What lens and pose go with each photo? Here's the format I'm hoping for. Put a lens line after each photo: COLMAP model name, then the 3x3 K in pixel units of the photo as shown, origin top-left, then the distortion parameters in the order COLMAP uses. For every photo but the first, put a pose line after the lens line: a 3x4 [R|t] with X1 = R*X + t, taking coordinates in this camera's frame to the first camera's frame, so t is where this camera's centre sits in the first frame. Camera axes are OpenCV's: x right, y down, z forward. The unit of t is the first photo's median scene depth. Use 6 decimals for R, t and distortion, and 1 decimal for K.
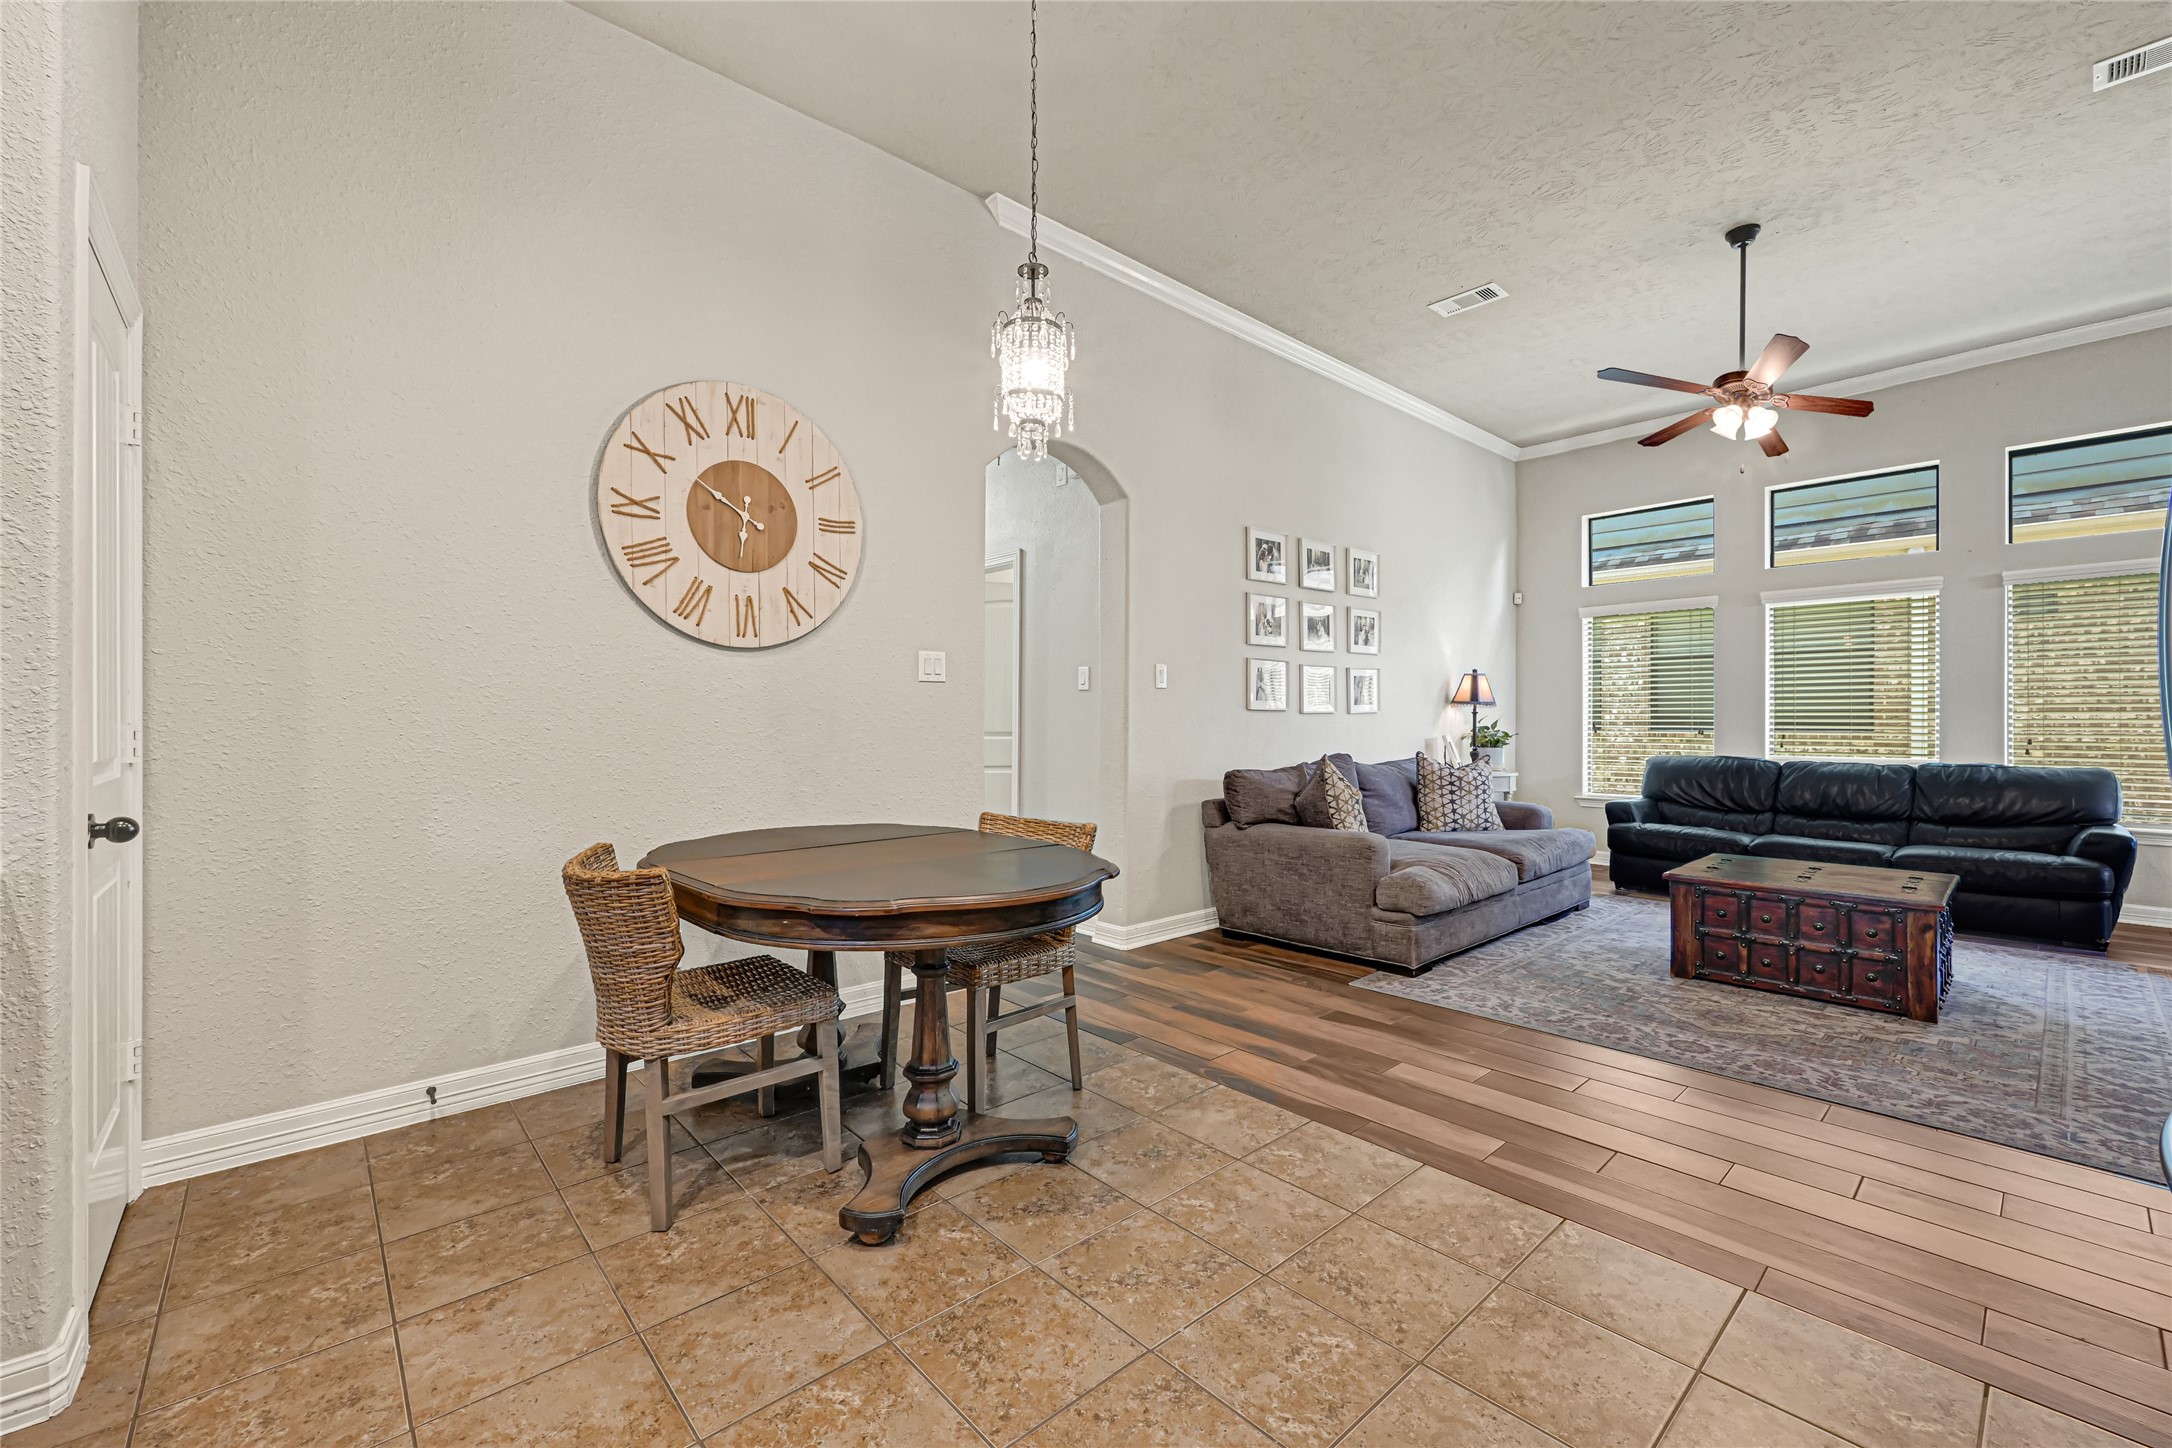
lens RADIAL K [[878.1, 0, 1082.4], [0, 878.1, 716.5], [0, 0, 1]] dist [-0.001276, -0.000122]
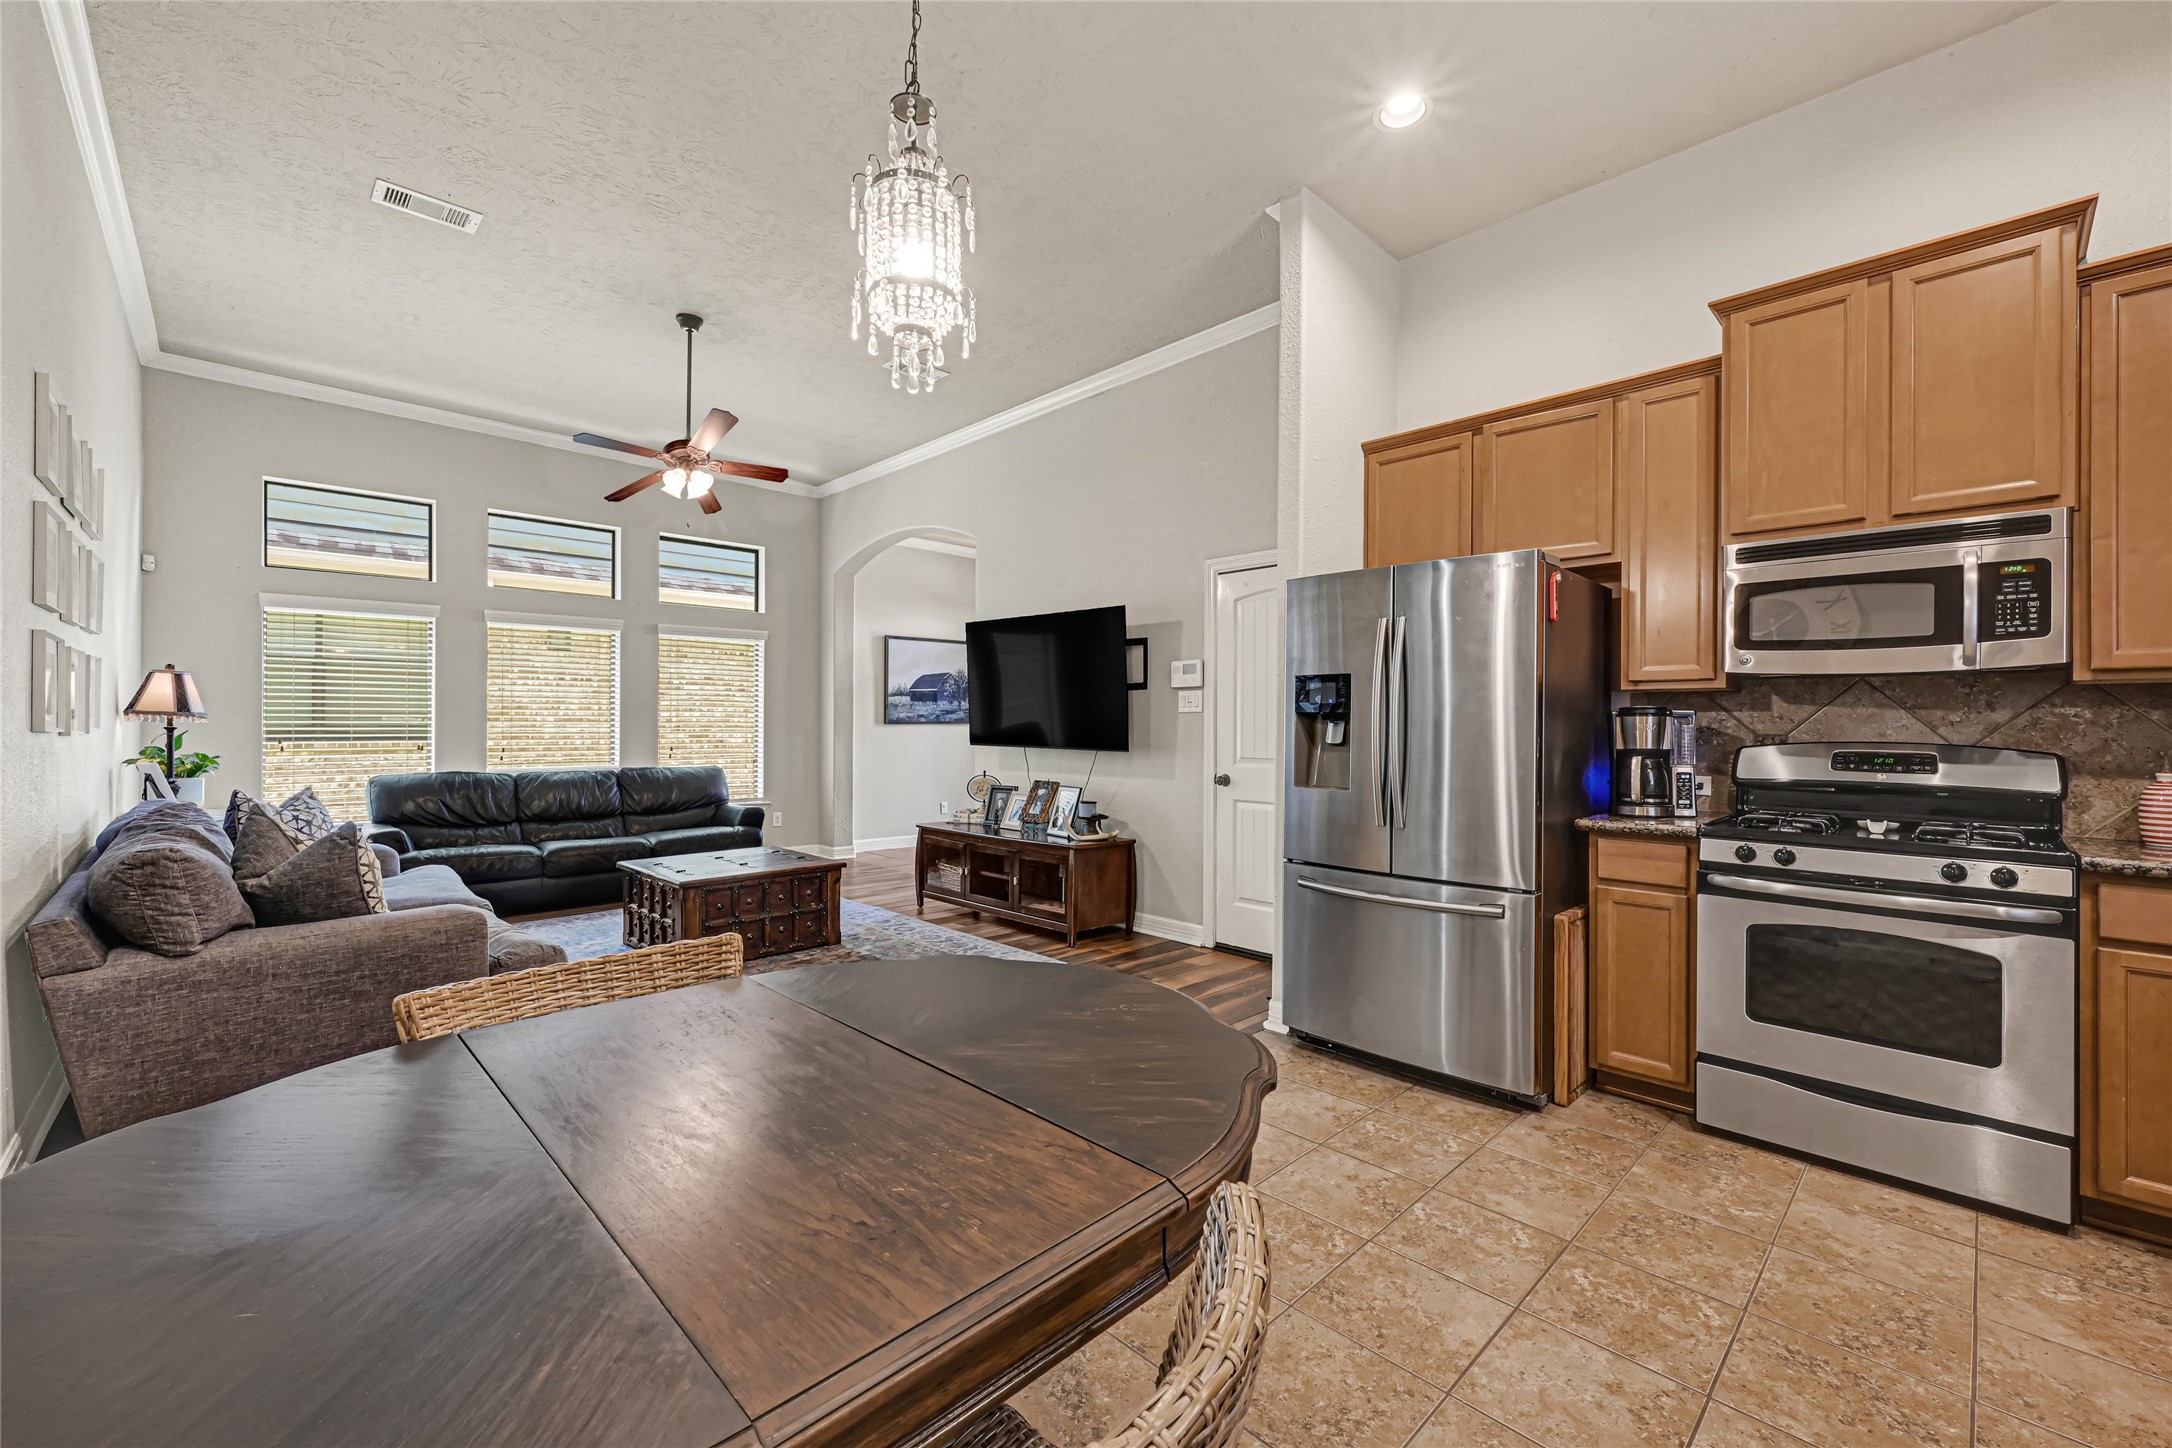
lens RADIAL K [[878.1, 0, 1082.4], [0, 878.1, 716.5], [0, 0, 1]] dist [-0.001276, -0.000122]
pose [[-0.037081, 0.007243, 0.999286, -0.488798], [-0.006824, 0.999949, -0.007501, -0.024712], [-0.999289, -0.007098, -0.037030, 0.594231]]
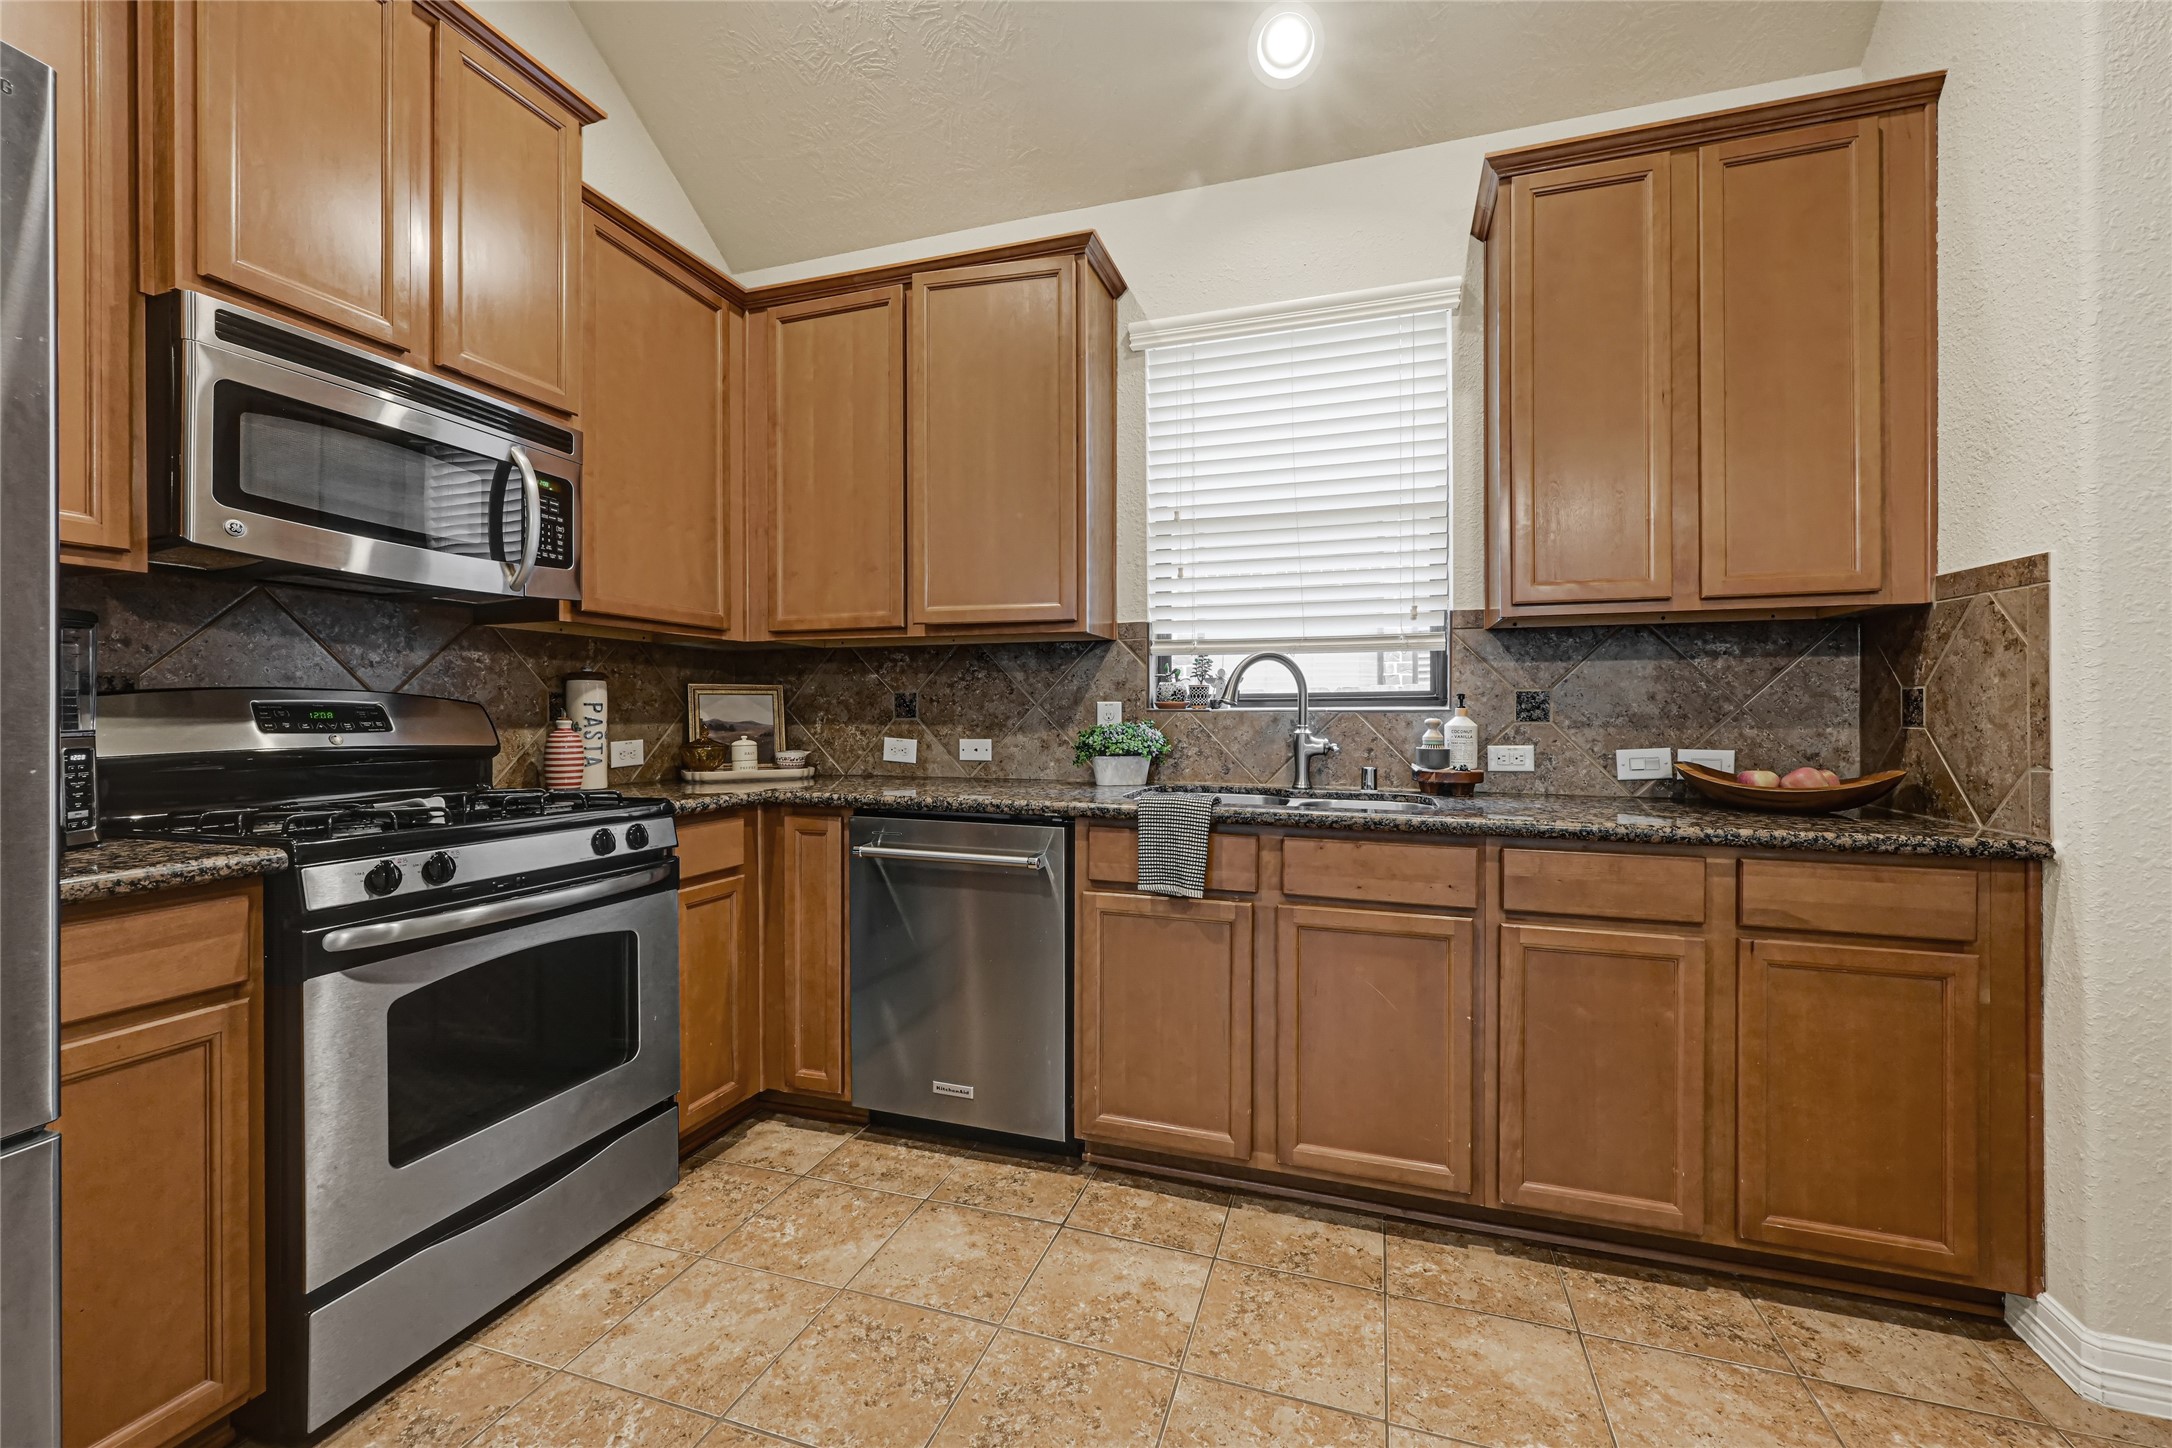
lens RADIAL K [[878.1, 0, 1082.4], [0, 878.1, 716.5], [0, 0, 1]] dist [-0.001276, -0.000122]
pose [[-0.866048, 0.001077, -0.499960, 0.136503], [0.000884, 0.999999, 0.000622, 0.004614], [0.499960, 0.000097, -0.866048, 0.531172]]
